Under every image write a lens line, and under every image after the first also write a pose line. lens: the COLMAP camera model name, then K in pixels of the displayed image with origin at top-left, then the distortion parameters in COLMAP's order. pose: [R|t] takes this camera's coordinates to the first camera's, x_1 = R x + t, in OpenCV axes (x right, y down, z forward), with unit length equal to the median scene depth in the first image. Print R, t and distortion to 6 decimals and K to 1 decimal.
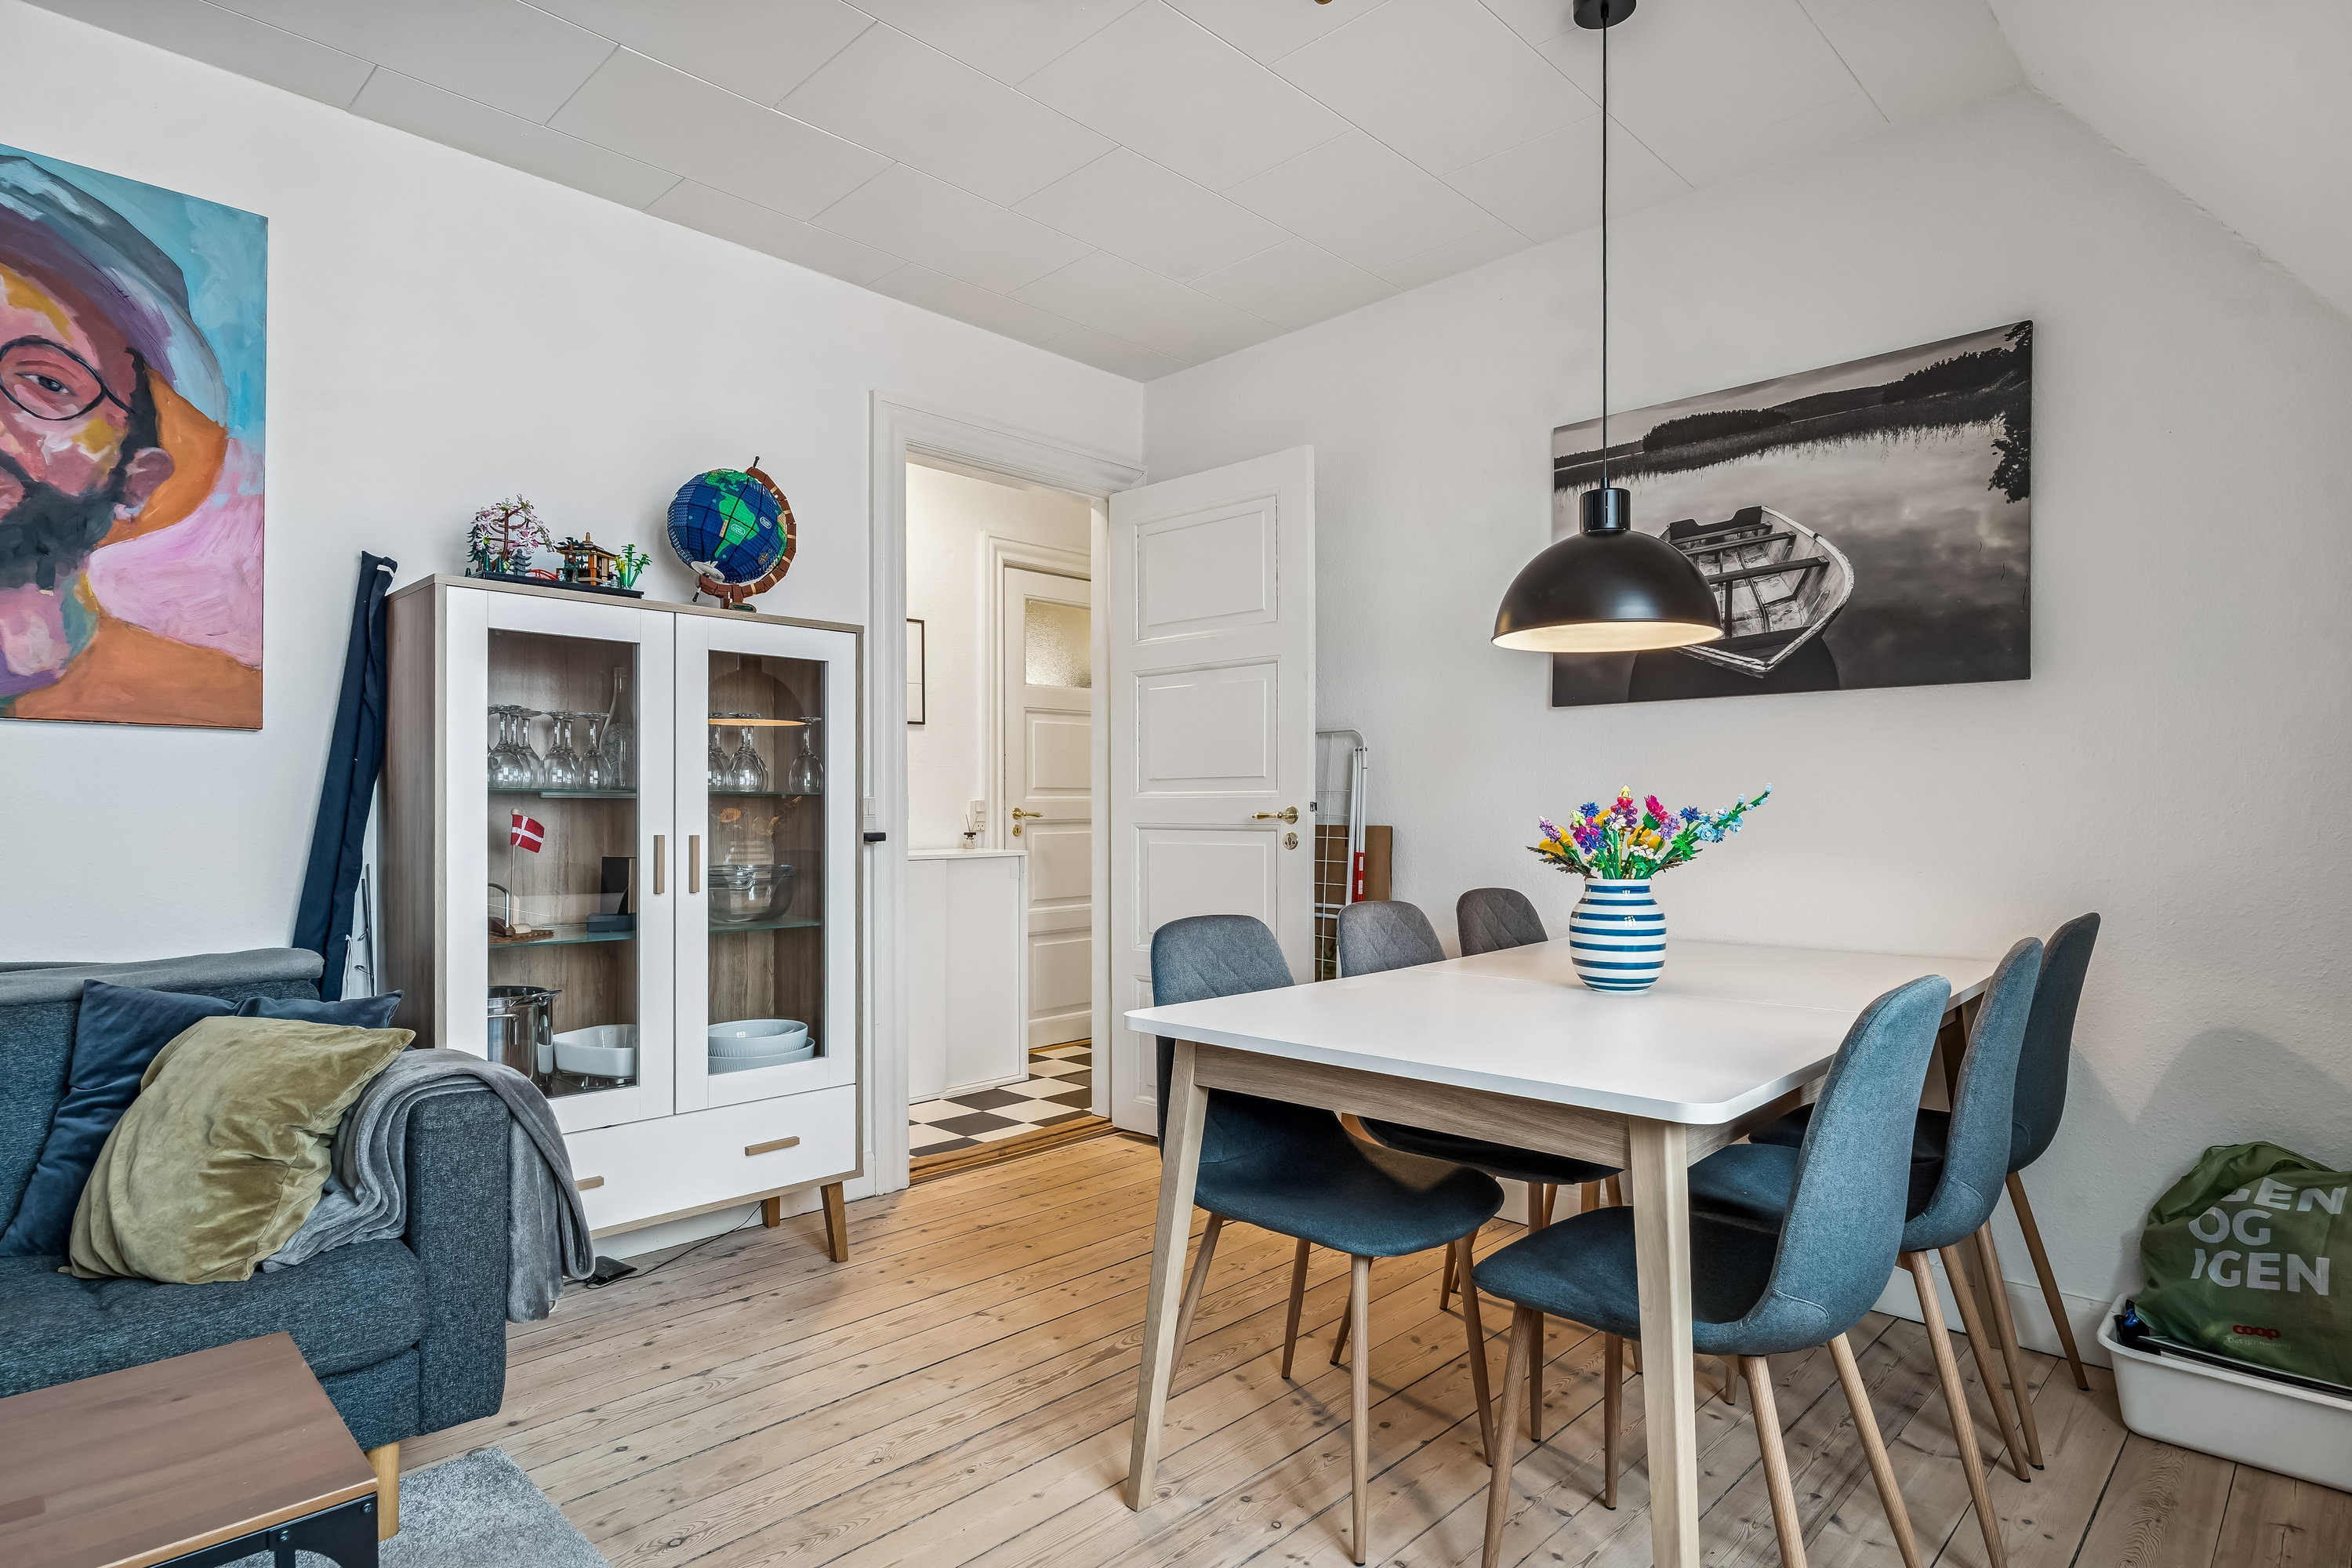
lens RADIAL K [[1238.8, 0, 1174.4], [0, 1238.8, 813.6], [0, 0, 1]] dist [-0.002558, 0.000730]
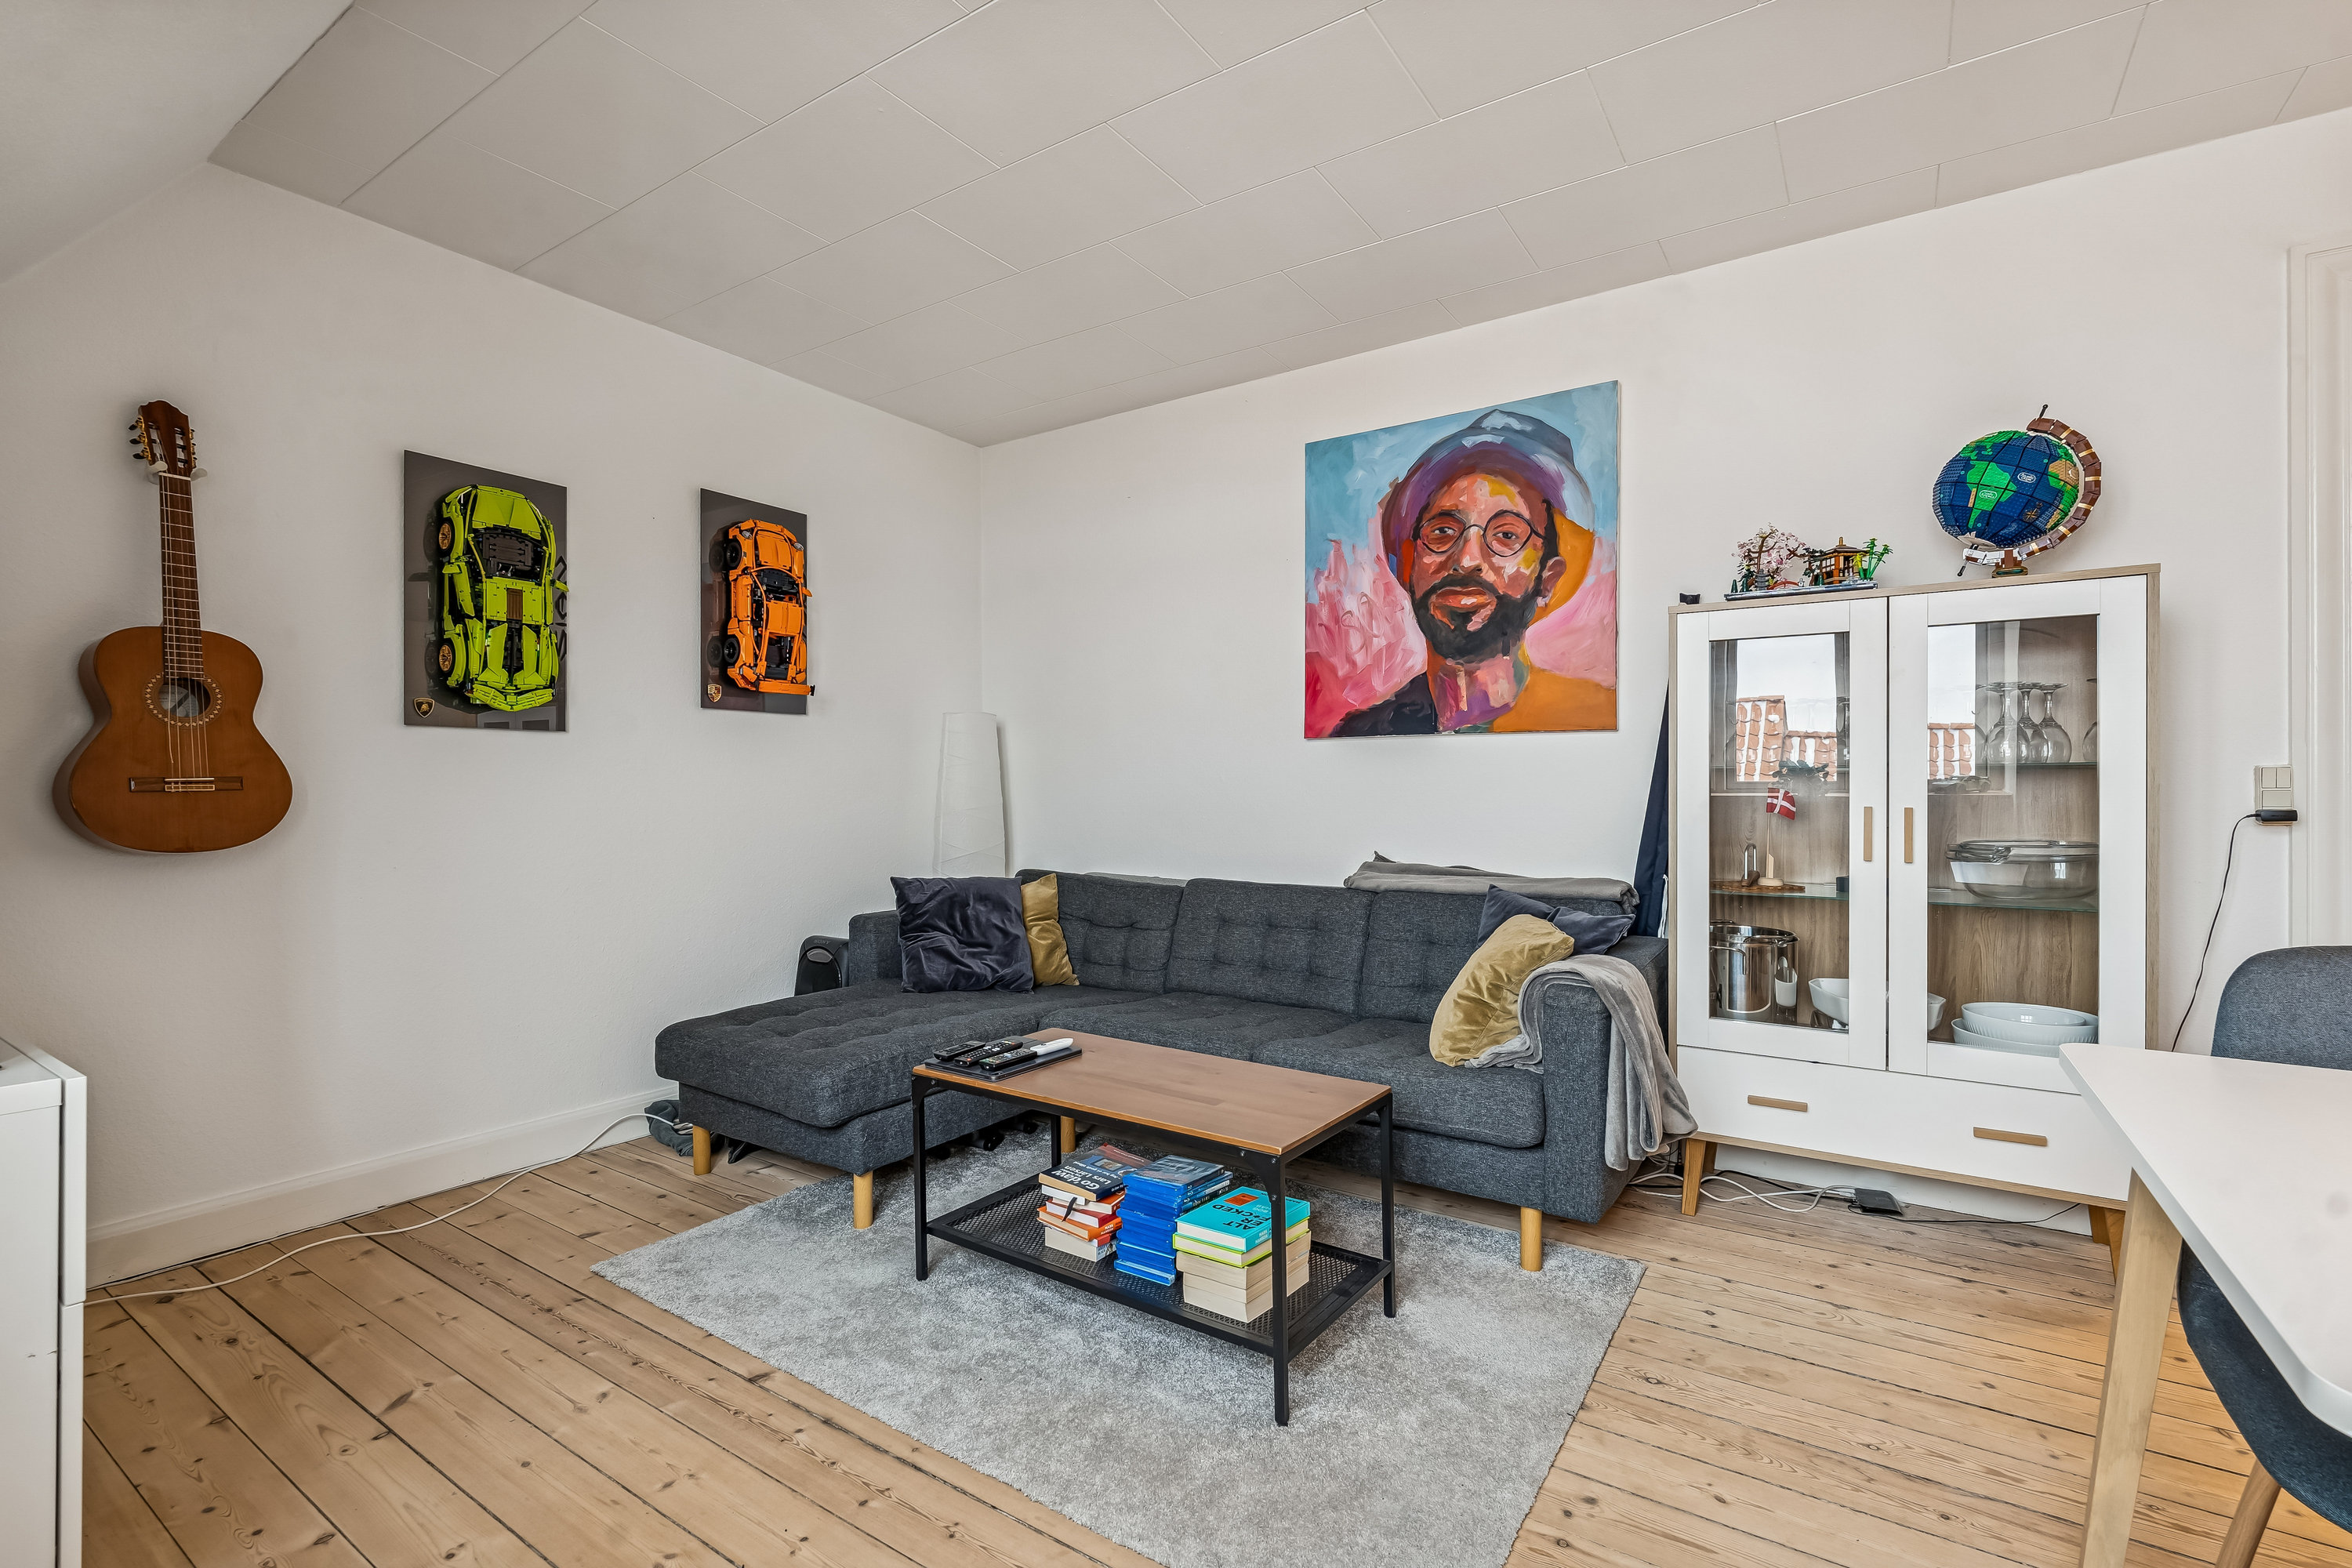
lens RADIAL K [[1056.3, 0, 1175.9], [0, 1056.3, 786.6], [0, 0, 1]] dist [-0.004070, -0.000682]
pose [[0.185476, -0.001081, -0.982648, 0.395672], [0.001897, 0.999998, -0.000742, -0.000551], [0.982647, -0.001726, 0.185478, 0.252545]]
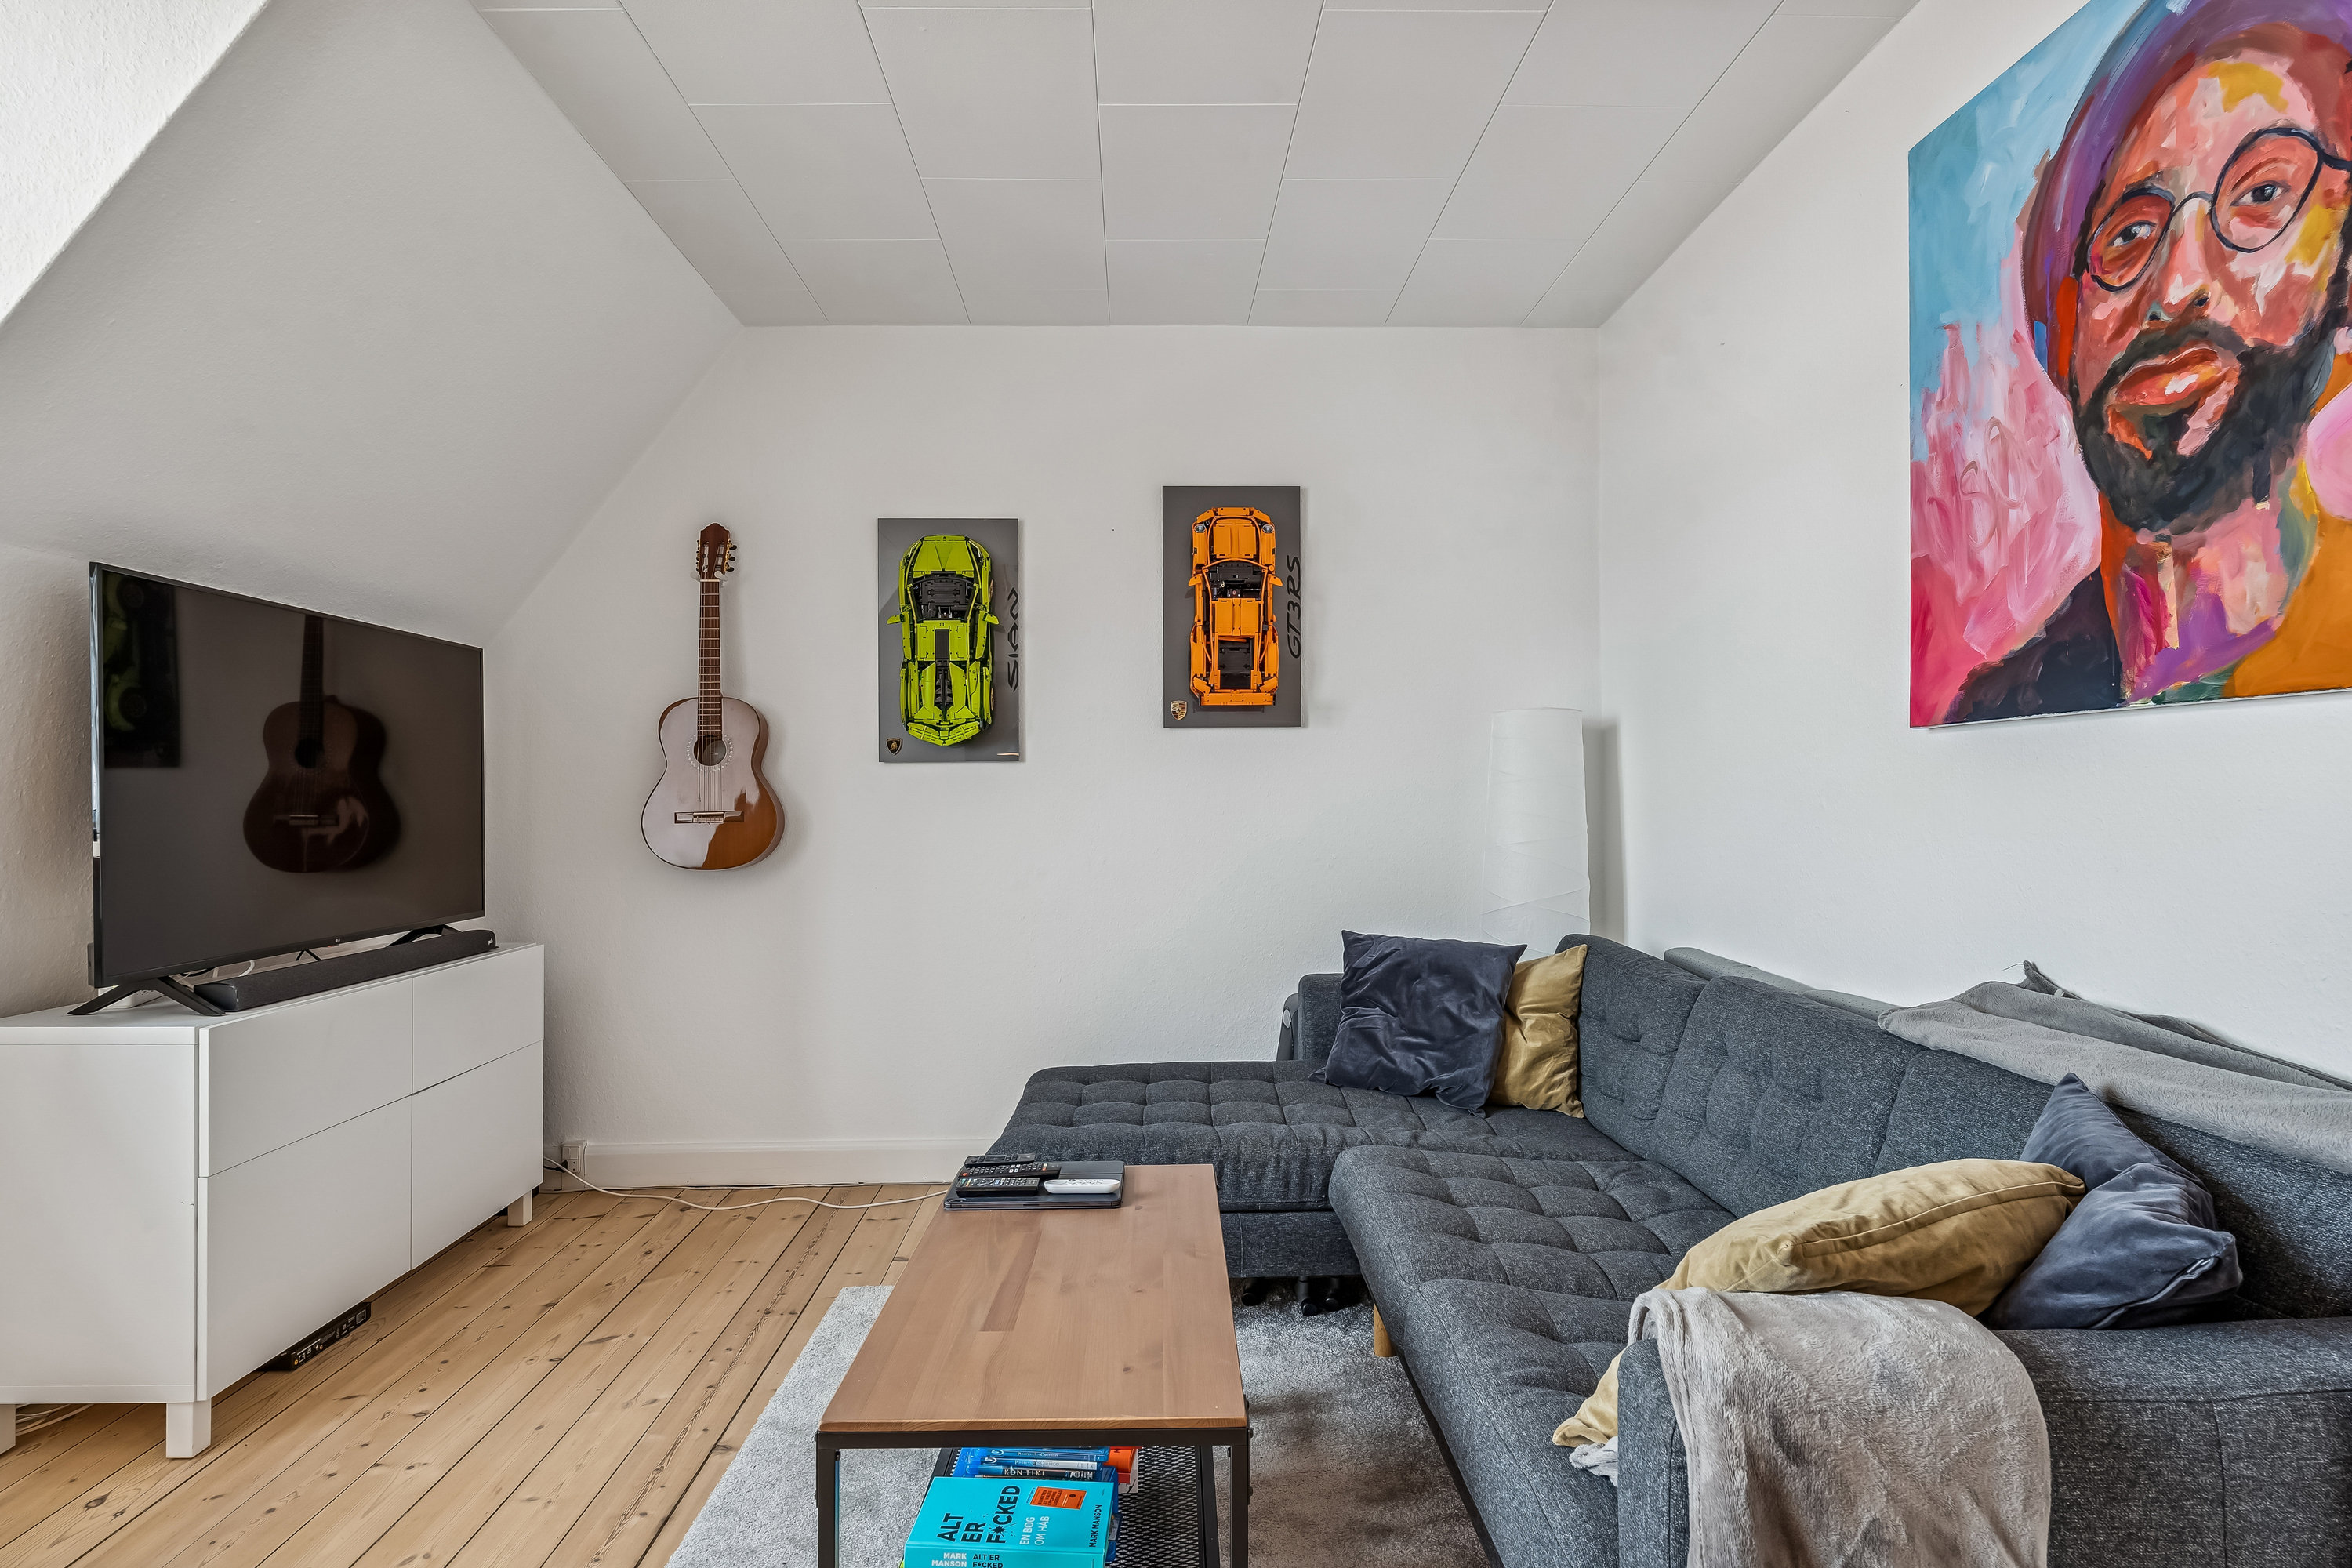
lens RADIAL K [[1238.8, 0, 1174.2], [0, 1238.8, 803.2], [0, 0, 1]] dist [-0.002558, 0.000730]
pose [[-0.684290, 0.008833, -0.729156, -0.012923], [0.008302, 0.999956, 0.004323, -0.022444], [0.729162, -0.003096, -0.684334, 0.928490]]
